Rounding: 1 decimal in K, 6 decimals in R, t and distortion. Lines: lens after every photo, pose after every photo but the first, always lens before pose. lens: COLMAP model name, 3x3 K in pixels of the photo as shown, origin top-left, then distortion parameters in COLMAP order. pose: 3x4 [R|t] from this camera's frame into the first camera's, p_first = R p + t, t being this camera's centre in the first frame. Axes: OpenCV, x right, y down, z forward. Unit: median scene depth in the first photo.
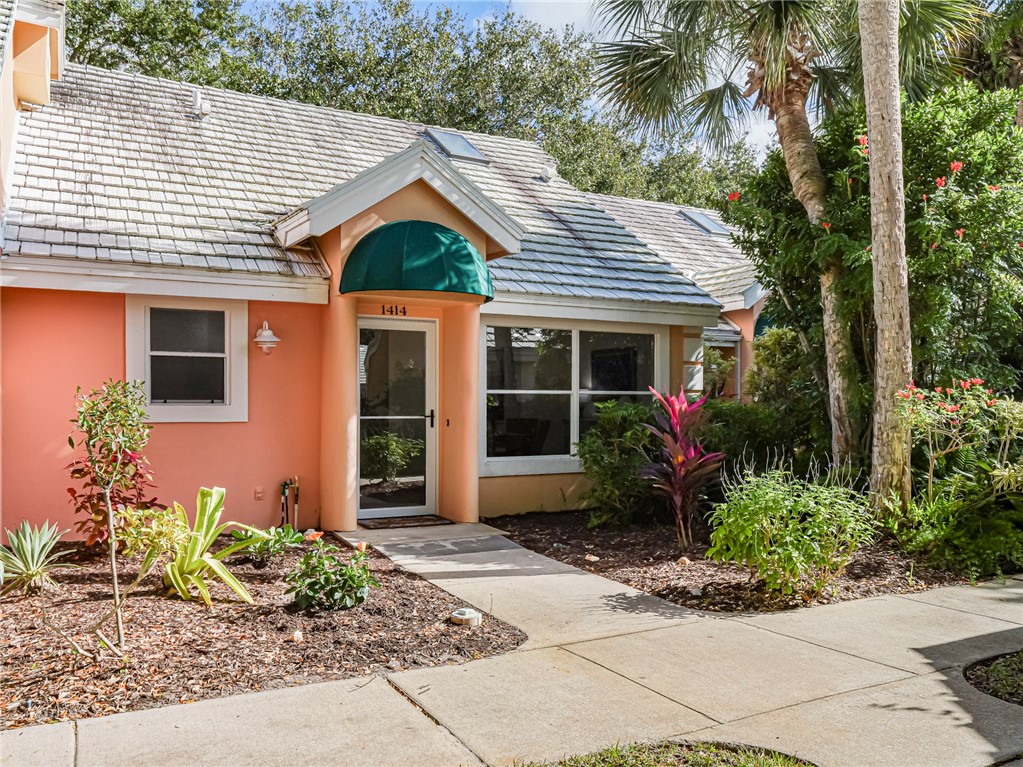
lens RADIAL K [[822.7, 0, 511.5], [0, 822.7, 383.5], [0, 0, 1]] dist [0.002891, -0.000376]
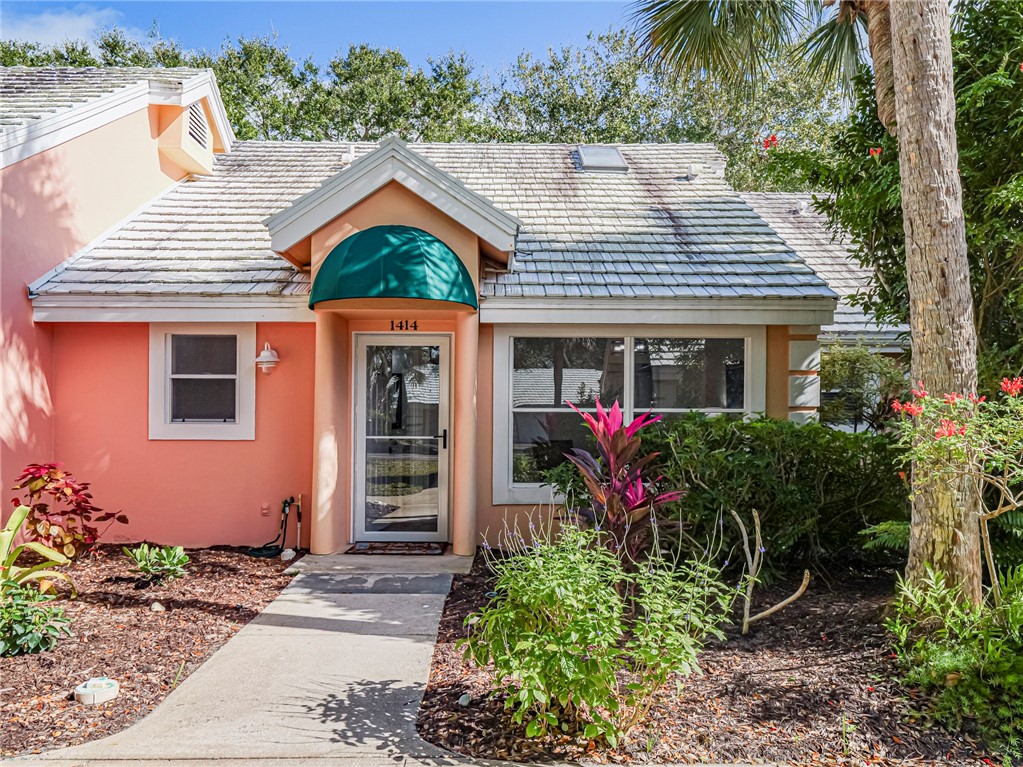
lens RADIAL K [[706.9, 0, 513.3], [0, 706.9, 412.4], [0, 0, 1]] dist [-0.002696, -0.002249]
pose [[0.887043, -0.005592, -0.461652, 0.370170], [0.008554, 0.999954, 0.004323, 0.010441], [0.461607, -0.007784, 0.887050, 0.351583]]
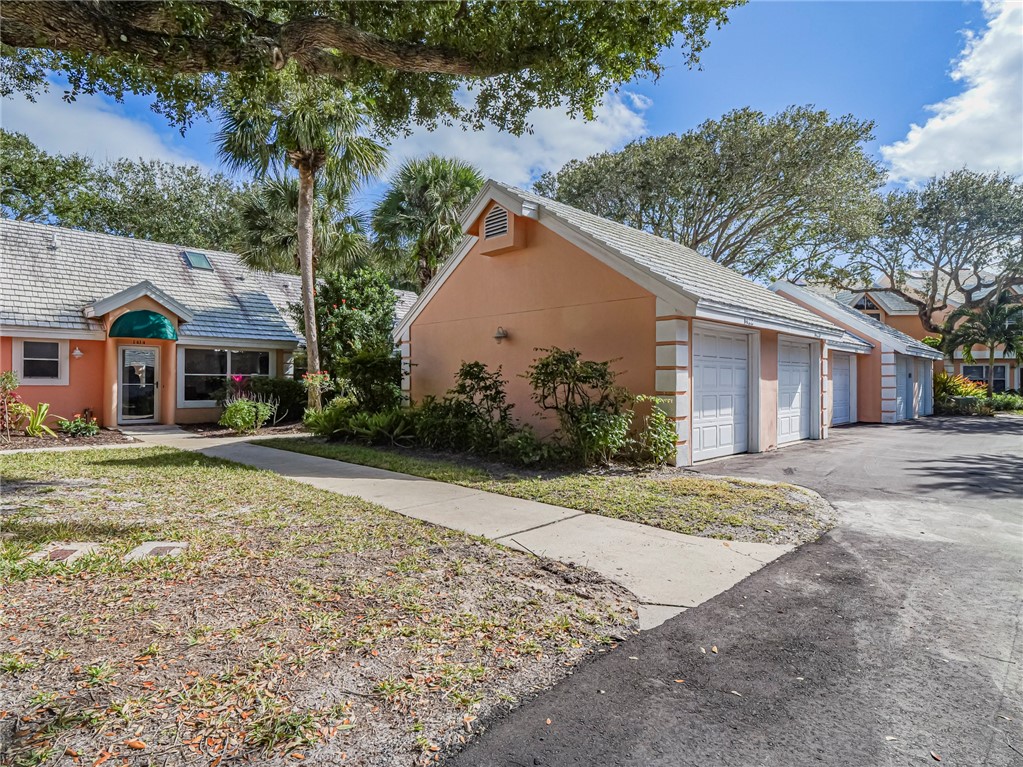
lens RADIAL K [[549.0, 0, 511.5], [0, 549.0, 383.5], [0, 0, 1]] dist [-0.007060, -0.002287]
pose [[0.958535, -0.000420, 0.284974, 0.513508], [-0.006895, 0.999672, 0.024666, -0.012042], [-0.284891, -0.025608, 0.958218, -1.027482]]
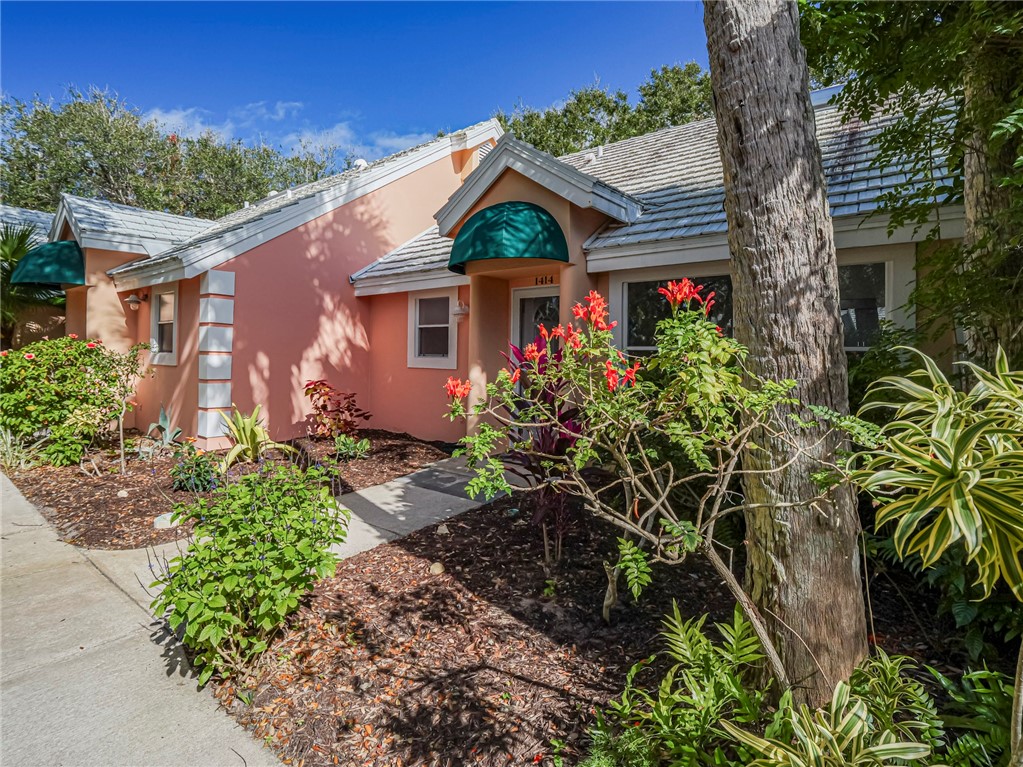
lens RADIAL K [[508.6, 0, 515.3], [0, 508.6, 338.9], [0, 0, 1]] dist [-0.019397, -0.000004]
pose [[0.412956, -0.022100, -0.910483, 0.539233], [0.007669, 0.999754, -0.020789, 0.011511], [0.910719, 0.001602, 0.413024, 0.703625]]
